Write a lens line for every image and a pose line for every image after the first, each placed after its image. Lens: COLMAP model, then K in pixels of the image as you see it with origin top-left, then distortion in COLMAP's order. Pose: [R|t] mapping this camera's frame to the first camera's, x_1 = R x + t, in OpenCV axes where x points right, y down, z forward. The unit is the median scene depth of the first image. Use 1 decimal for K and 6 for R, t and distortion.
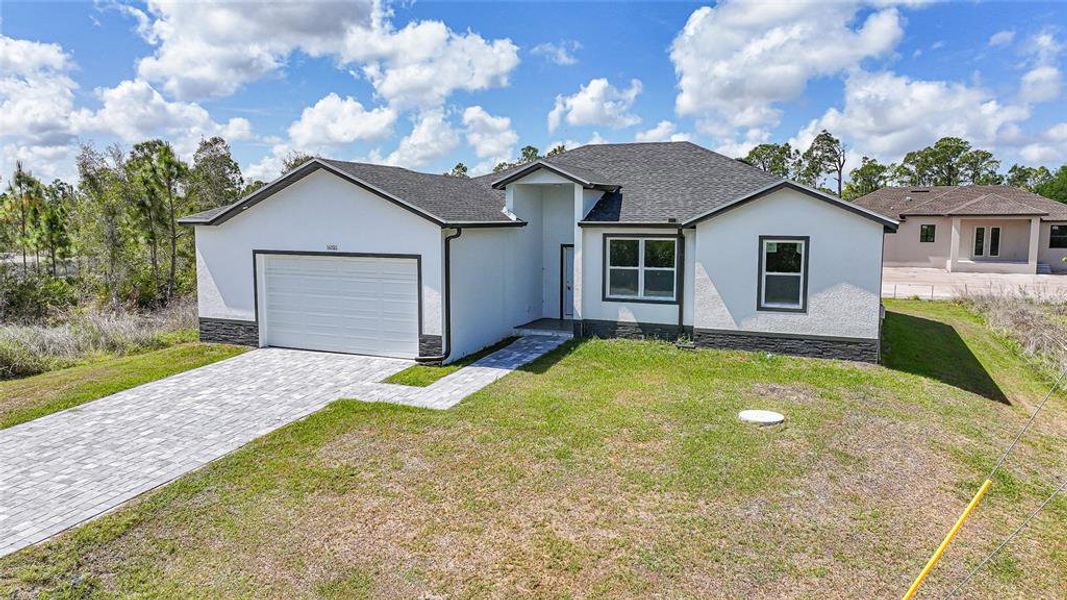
lens RADIAL K [[755.0, 0, 525.2], [0, 755.0, 295.5], [0, 0, 1]] dist [0.006999, 0.009587]
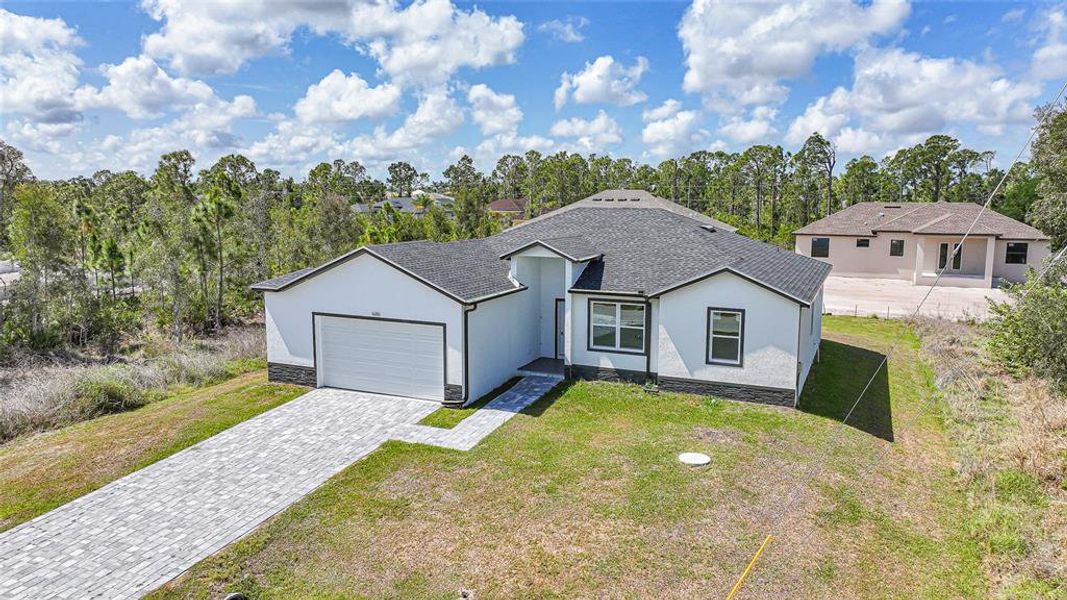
lens RADIAL K [[755.0, 0, 524.9], [0, 755.0, 293.9], [0, 0, 1]] dist [0.006999, 0.009587]
pose [[0.999972, 0.001000, -0.007429, 0.006768], [-0.000794, 0.999614, 0.027765, -0.126674], [0.007454, -0.027758, 0.999587, -0.269290]]
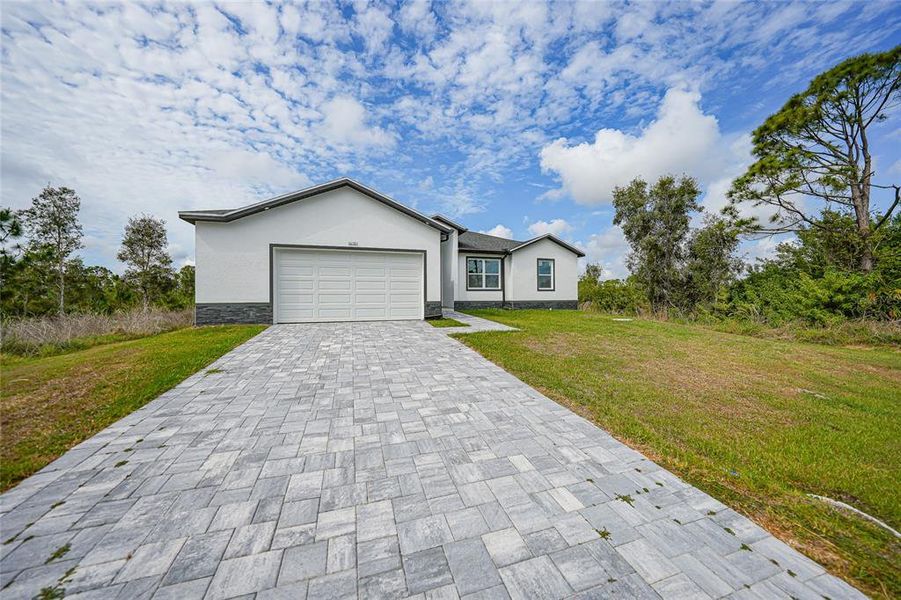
lens RADIAL K [[316.1, 0, 451.7], [0, 316.1, 298.2], [0, 0, 1]] dist [-0.024330, 0.004753]
pose [[0.743518, -0.002415, 0.668711, -0.482976], [0.078667, 0.993366, -0.083880, 0.093640], [-0.664072, 0.114972, 0.738776, 0.441936]]
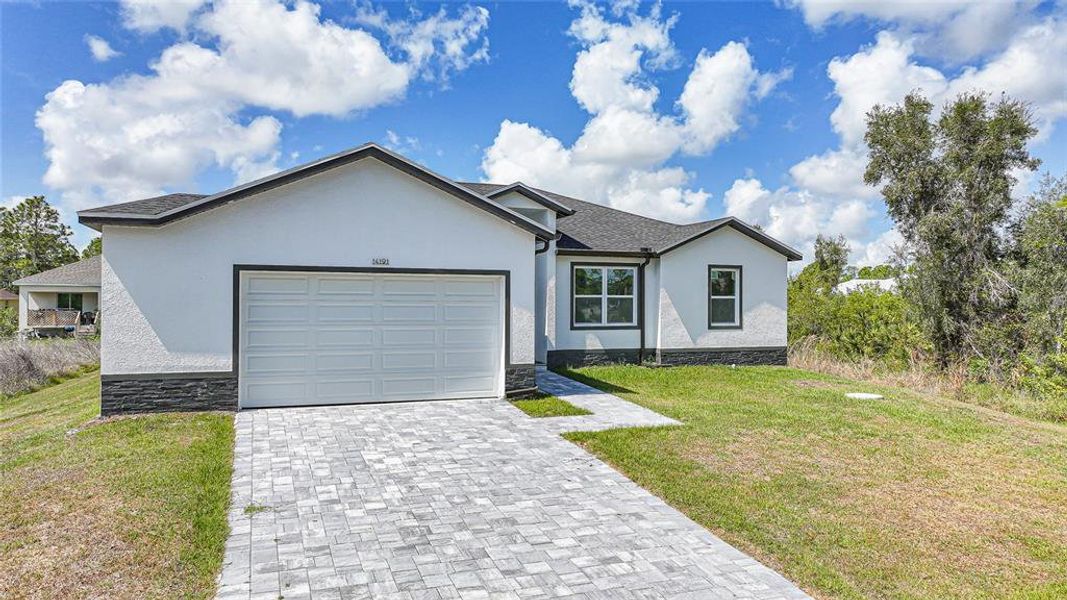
lens RADIAL K [[755.0, 0, 537.7], [0, 755.0, 304.1], [0, 0, 1]] dist [0.006999, 0.009587]
pose [[0.709942, 0.000391, 0.704260, -0.645294], [0.071993, 0.994721, -0.073127, 0.043842], [-0.700570, 0.102618, 0.706166, 0.338883]]
